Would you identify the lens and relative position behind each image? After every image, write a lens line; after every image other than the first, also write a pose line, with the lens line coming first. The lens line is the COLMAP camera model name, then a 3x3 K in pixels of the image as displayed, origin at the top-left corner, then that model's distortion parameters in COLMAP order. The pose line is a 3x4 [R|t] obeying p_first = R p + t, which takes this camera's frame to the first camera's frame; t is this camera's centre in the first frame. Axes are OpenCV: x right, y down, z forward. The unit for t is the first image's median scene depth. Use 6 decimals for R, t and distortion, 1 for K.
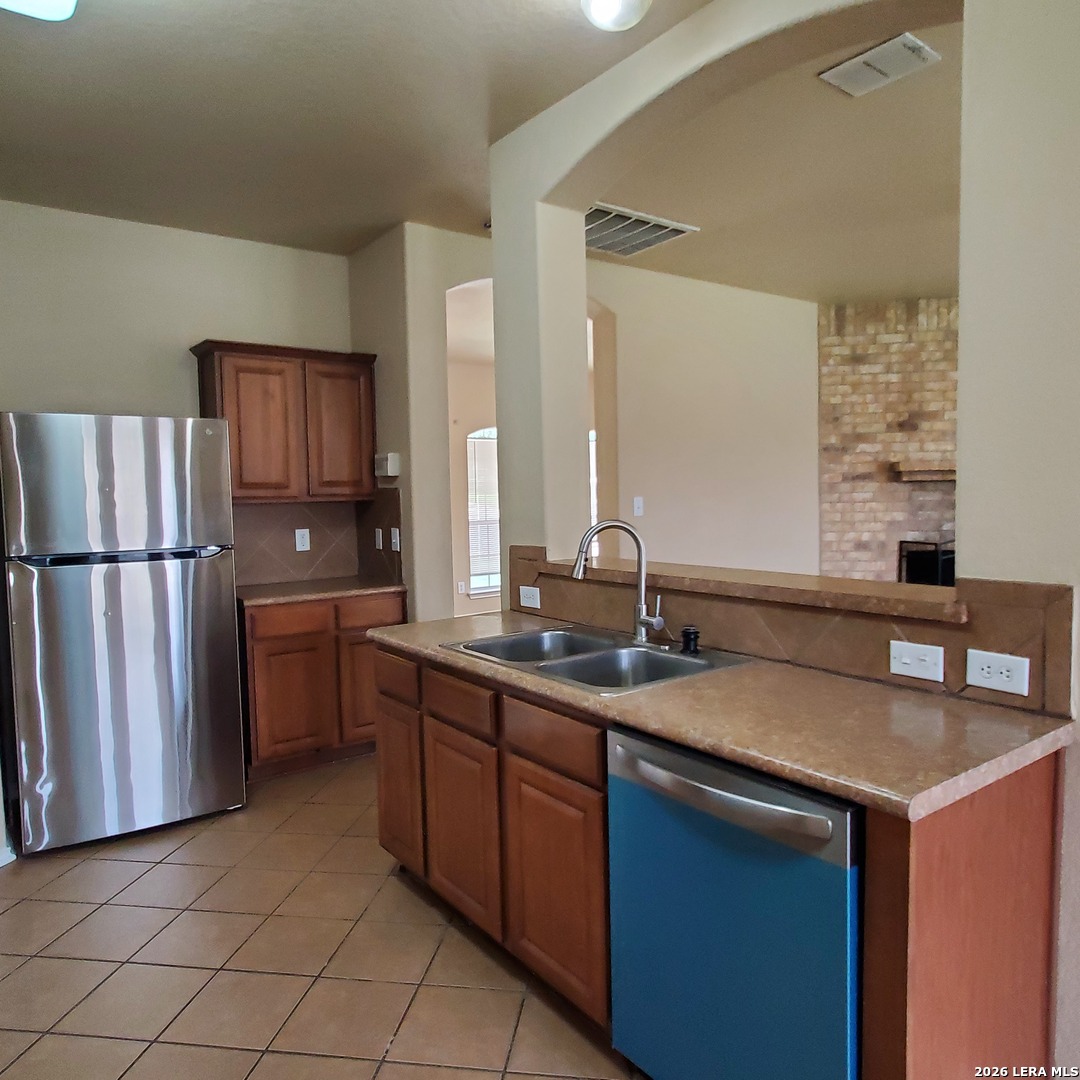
lens RADIAL K [[801.7, 0, 540.0], [0, 801.7, 540.0], [0, 0, 1]] dist [-0.001231, 0.011688]
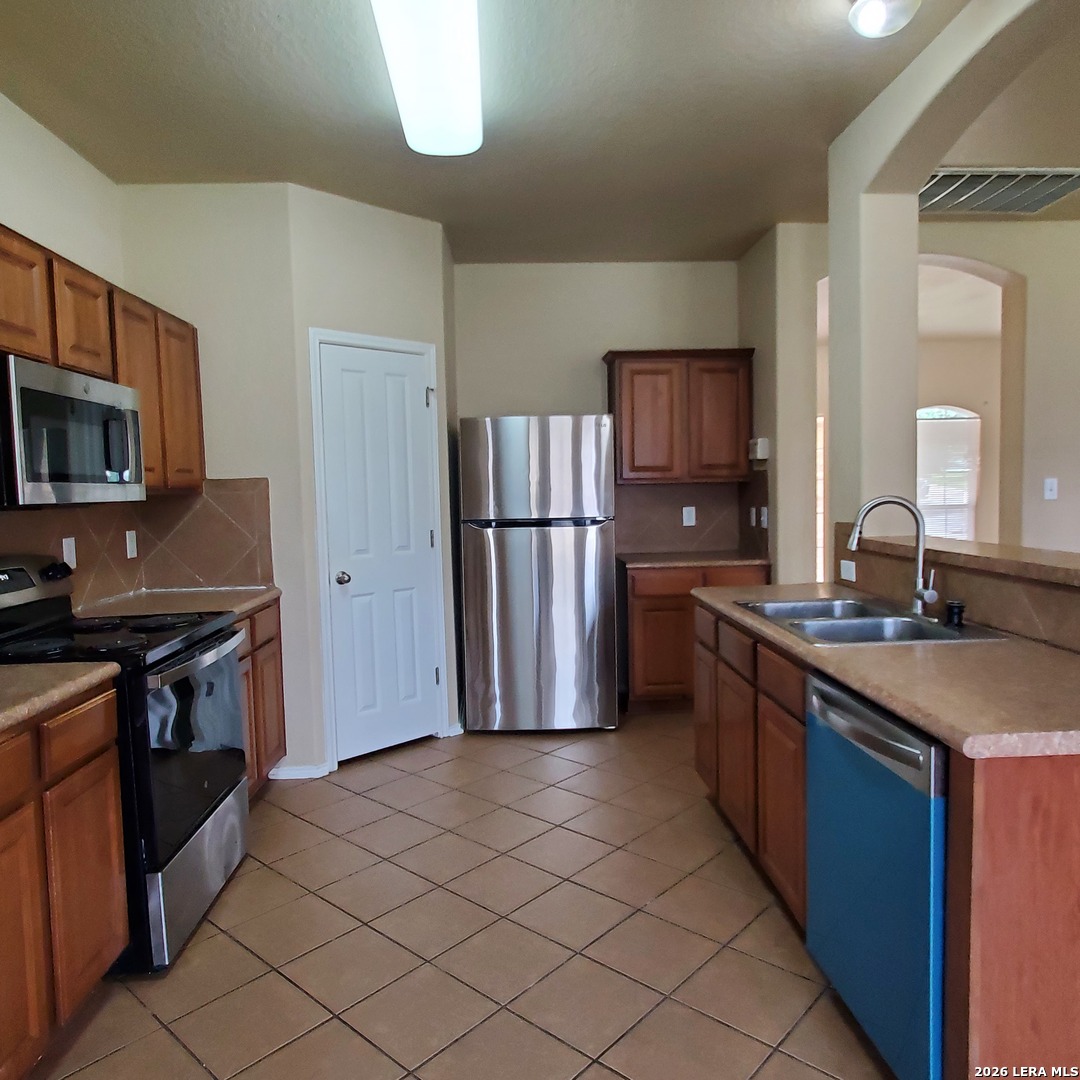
lens RADIAL K [[801.7, 0, 540.0], [0, 801.7, 540.0], [0, 0, 1]] dist [-0.001231, 0.011688]
pose [[0.831849, 0.038347, -0.553675, 0.191674], [-0.029255, 0.999253, 0.025253, 0.012940], [0.554230, -0.004809, 0.832350, -0.085404]]
